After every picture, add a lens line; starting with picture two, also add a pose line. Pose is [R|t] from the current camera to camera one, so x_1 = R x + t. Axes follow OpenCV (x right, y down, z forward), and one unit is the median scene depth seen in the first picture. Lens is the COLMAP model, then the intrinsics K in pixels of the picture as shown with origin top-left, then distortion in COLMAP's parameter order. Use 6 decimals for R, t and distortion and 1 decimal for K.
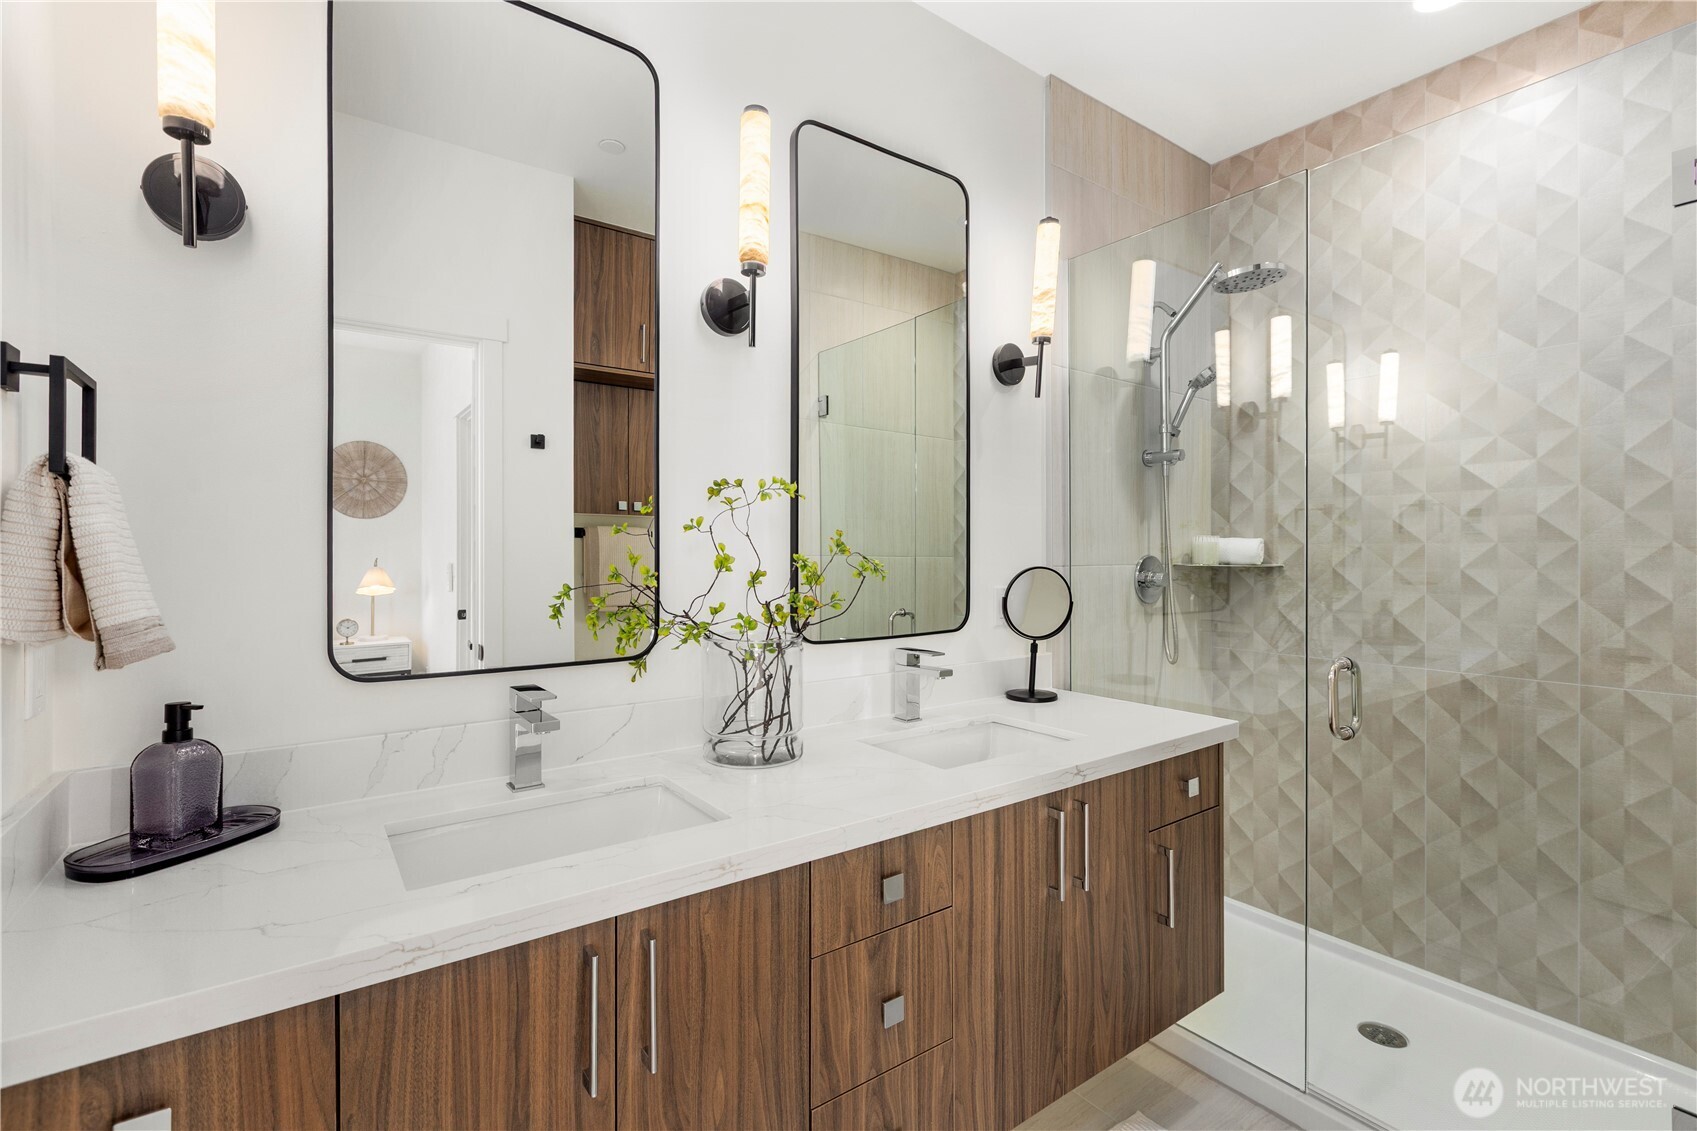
lens RADIAL K [[756.9, 0, 832.2], [0, 756.9, 552.8], [0, 0, 1]] dist [0.000335, -0.001472]
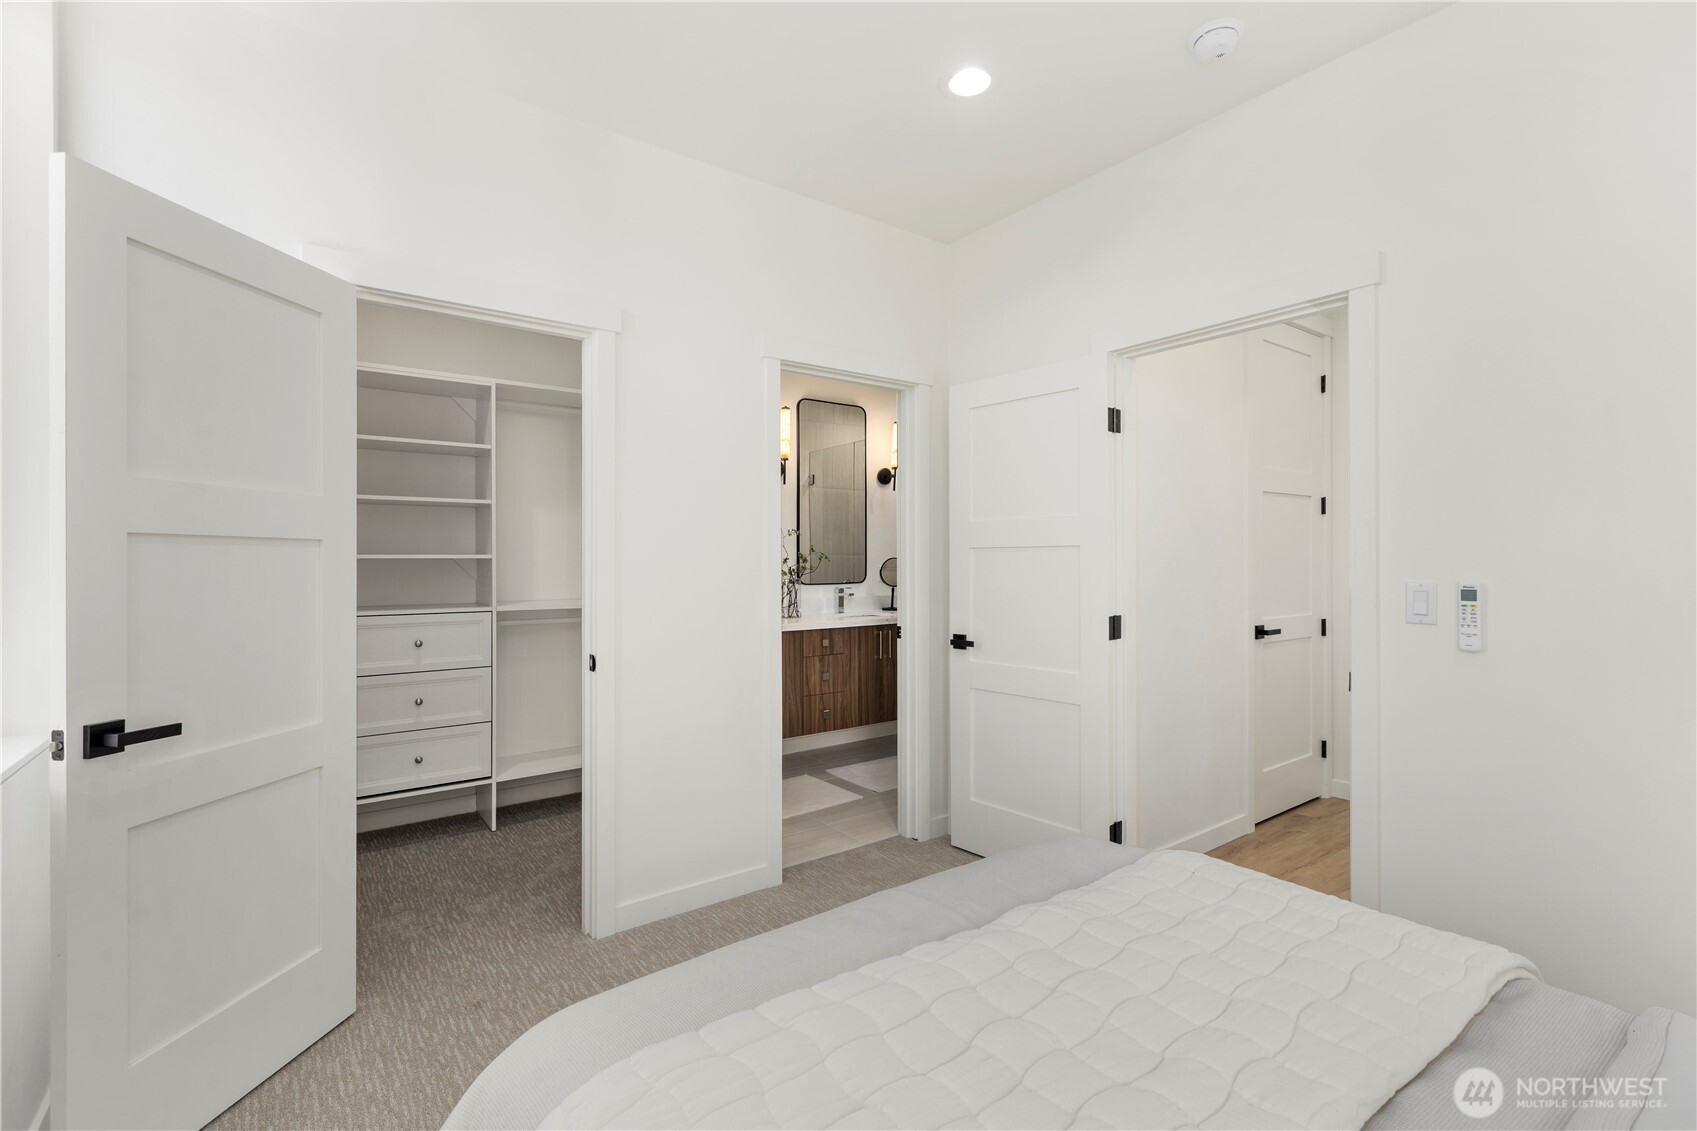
lens RADIAL K [[756.9, 0, 845.0], [0, 756.9, 560.5], [0, 0, 1]] dist [0.000335, -0.001472]
pose [[0.999827, -0.002237, 0.018438, 0.060947], [0.002194, 0.999995, 0.002391, 0.020354], [-0.018444, -0.002350, 0.999827, -1.516495]]
